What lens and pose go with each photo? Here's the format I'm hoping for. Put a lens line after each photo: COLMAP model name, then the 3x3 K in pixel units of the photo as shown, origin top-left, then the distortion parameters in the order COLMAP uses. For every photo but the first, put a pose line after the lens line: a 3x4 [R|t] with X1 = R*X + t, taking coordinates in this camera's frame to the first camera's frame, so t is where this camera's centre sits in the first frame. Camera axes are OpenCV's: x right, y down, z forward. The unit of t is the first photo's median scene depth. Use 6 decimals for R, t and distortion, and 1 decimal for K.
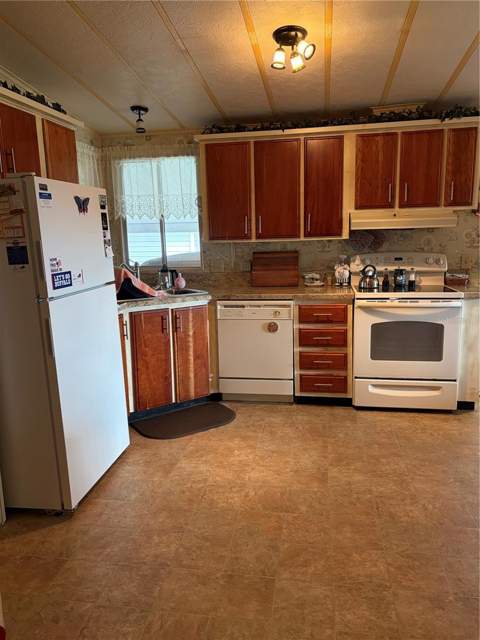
lens RADIAL K [[483.9, 0, 240.4], [0, 483.9, 323.6], [0, 0, 1]] dist [0.039390, 0.001375]
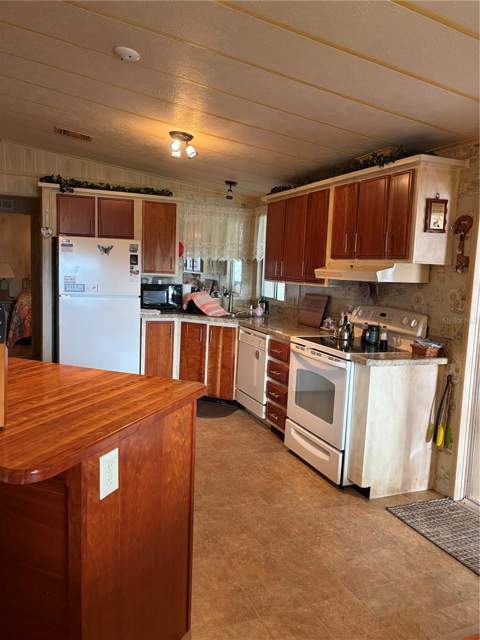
lens RADIAL K [[483.9, 0, 240.4], [0, 483.9, 323.6], [0, 0, 1]] dist [0.039390, 0.001375]
pose [[0.531564, 0.147475, -0.834081, 1.039164], [-0.211058, 0.976727, 0.038189, -0.105388], [0.820301, 0.155740, 0.550319, 0.322496]]
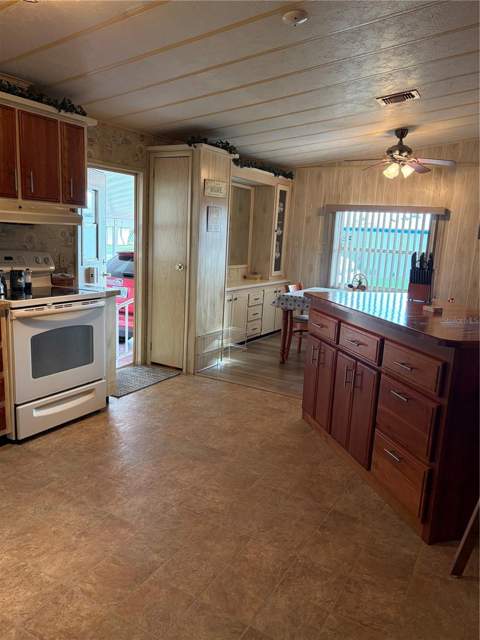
lens RADIAL K [[483.9, 0, 240.4], [0, 483.9, 323.6], [0, 0, 1]] dist [0.039390, 0.001375]
pose [[0.361019, -0.133944, 0.922889, -0.369701], [0.121856, 0.987922, 0.095715, -0.057597], [-0.924563, 0.077905, 0.372980, 0.348116]]
